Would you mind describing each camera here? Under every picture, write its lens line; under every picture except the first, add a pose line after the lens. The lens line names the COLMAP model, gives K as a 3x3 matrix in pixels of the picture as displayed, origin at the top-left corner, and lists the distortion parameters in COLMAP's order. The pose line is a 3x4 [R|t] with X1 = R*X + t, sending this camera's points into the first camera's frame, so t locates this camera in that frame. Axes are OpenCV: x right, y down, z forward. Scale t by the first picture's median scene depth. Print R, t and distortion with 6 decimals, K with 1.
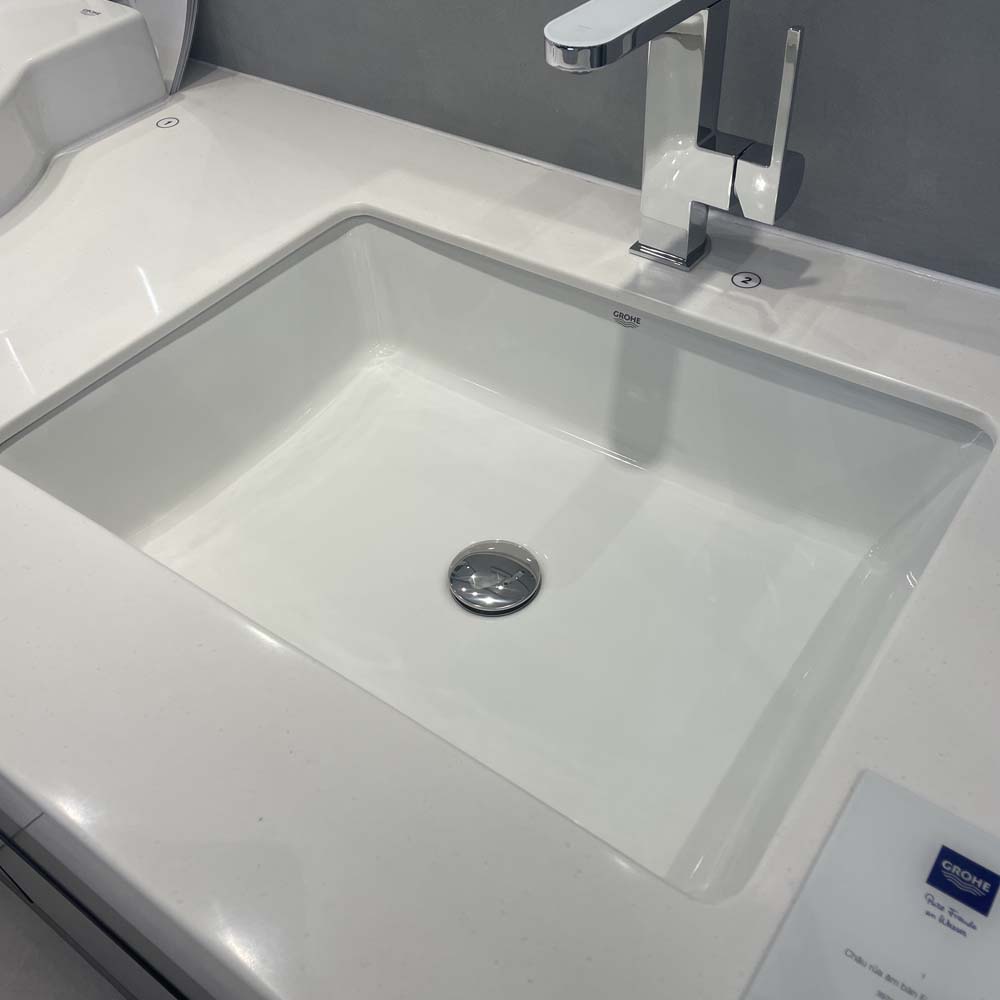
lens RADIAL K [[990.4, 0, 497.6], [0, 990.4, 481.9], [0, 0, 1]] dist [-0.025442, -0.014006]
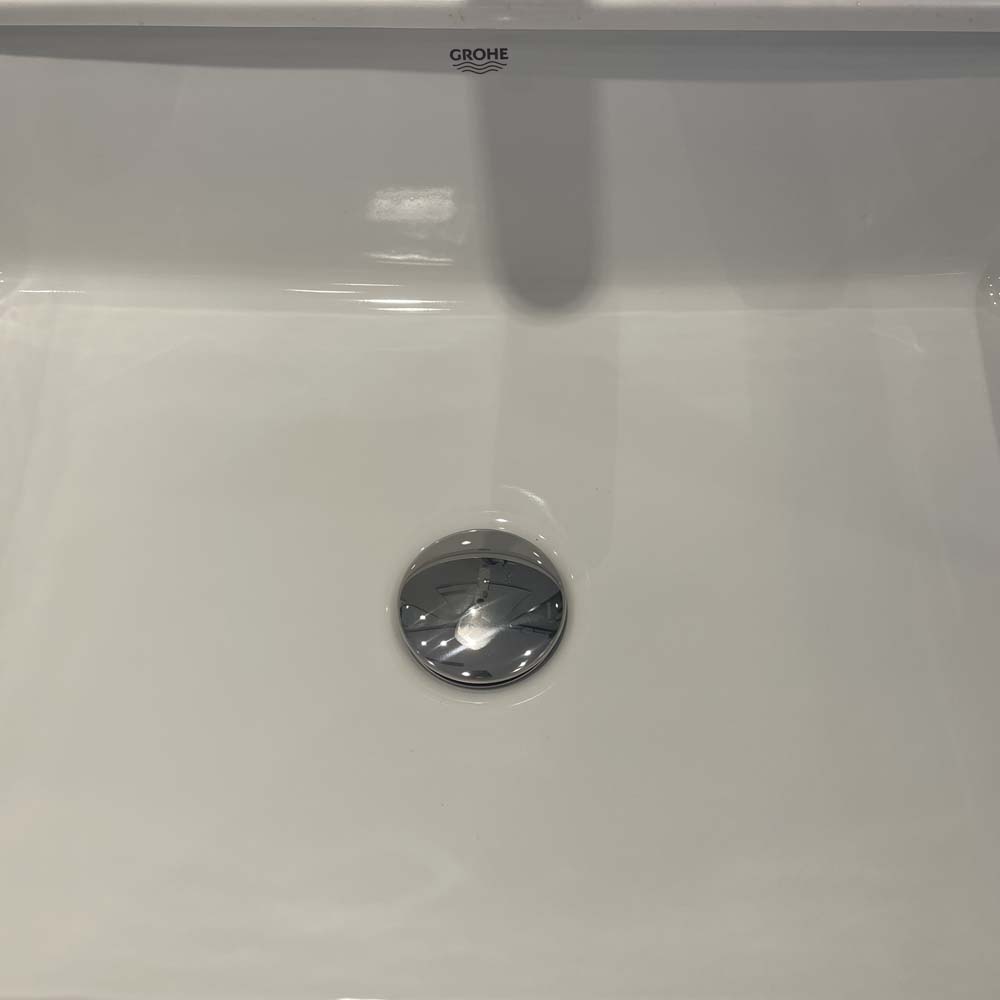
lens RADIAL K [[993.6, 0, 500.0], [0, 993.6, 500.0], [0, 0, 1]] dist [0.017152, -0.030314]
pose [[0.824455, -0.458913, 0.331169, -0.150268], [0.368458, 0.879437, 0.301380, -0.116198], [-0.429549, -0.126452, 0.894146, 0.501771]]
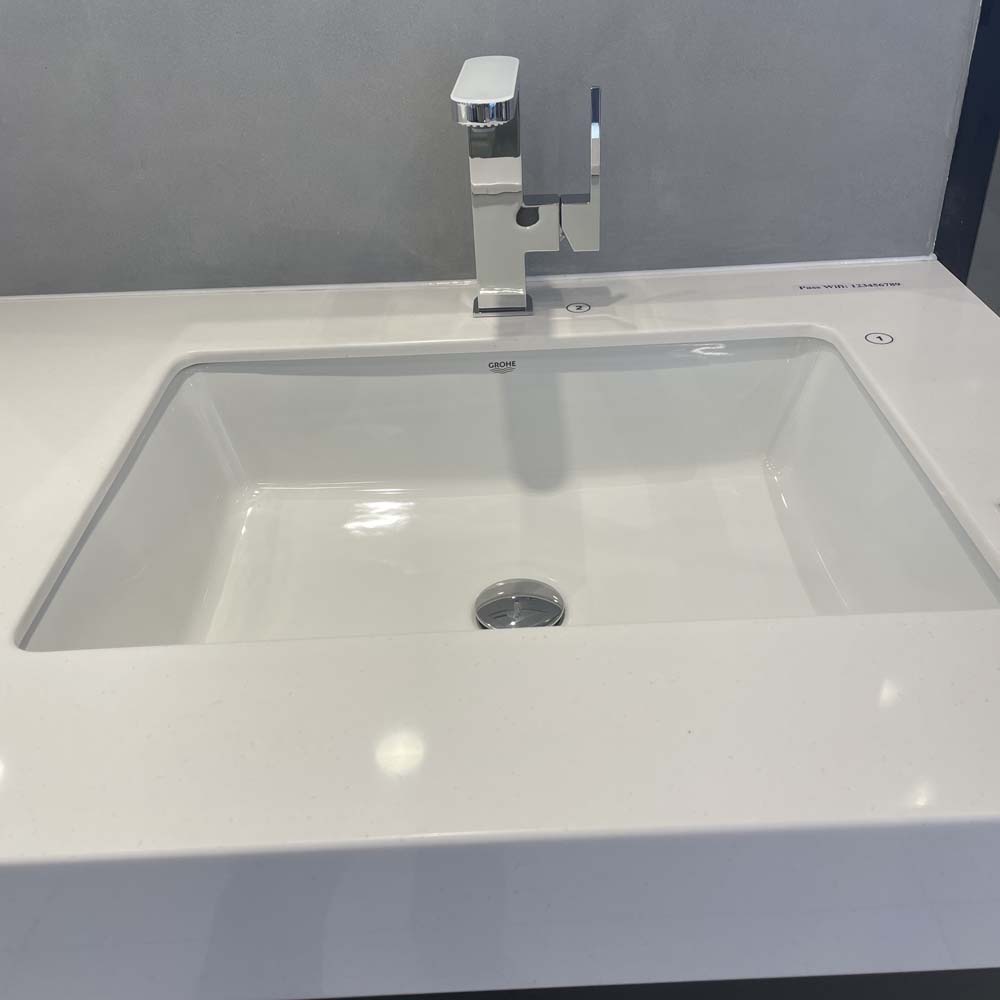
lens RADIAL K [[993.6, 0, 500.0], [0, 993.6, 500.0], [0, 0, 1]] dist [0.017152, -0.030314]
pose [[0.804428, -0.301056, 0.512114, -0.513768], [0.412787, 0.903226, -0.117427, 0.109069], [-0.427203, 0.305856, 0.850852, 0.083816]]
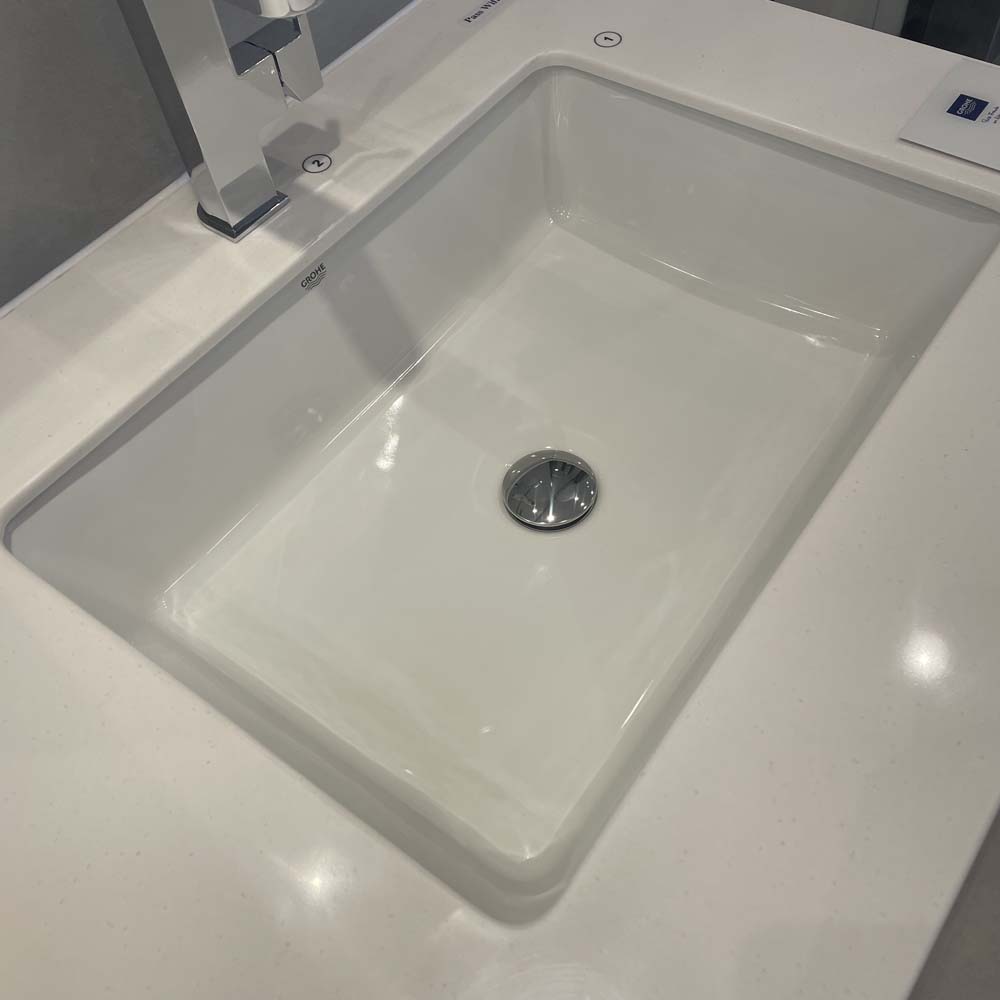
lens RADIAL K [[993.6, 0, 500.0], [0, 993.6, 500.0], [0, 0, 1]] dist [0.017152, -0.030314]
pose [[0.022509, -0.775261, 0.631240, -0.616194], [0.760343, 0.423241, 0.492693, -0.408923], [-0.649132, 0.468869, 0.598991, 0.451900]]
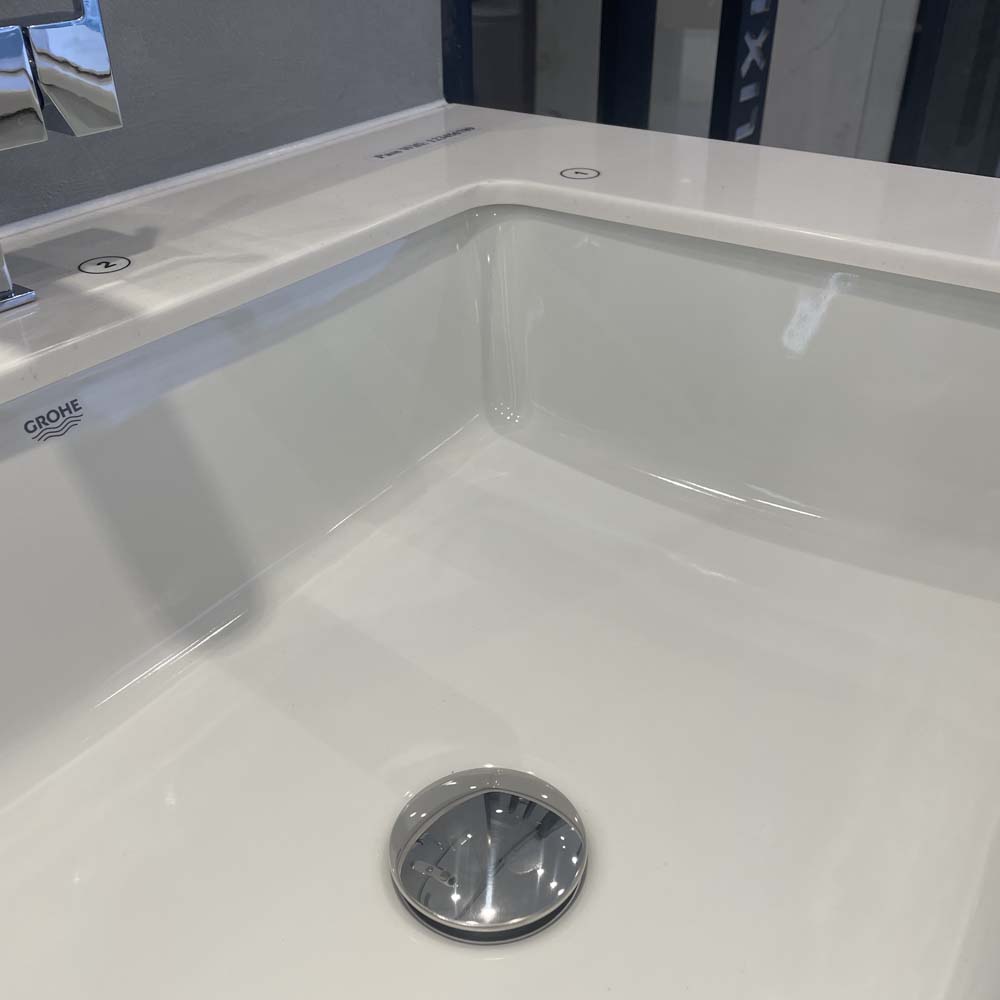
lens RADIAL K [[993.6, 0, 500.0], [0, 993.6, 500.0], [0, 0, 1]] dist [0.017152, -0.030314]
pose [[-0.030832, -0.482399, 0.875409, -0.330268], [0.706058, 0.609414, 0.360689, -0.167178], [-0.707482, 0.629210, 0.321812, 0.734607]]
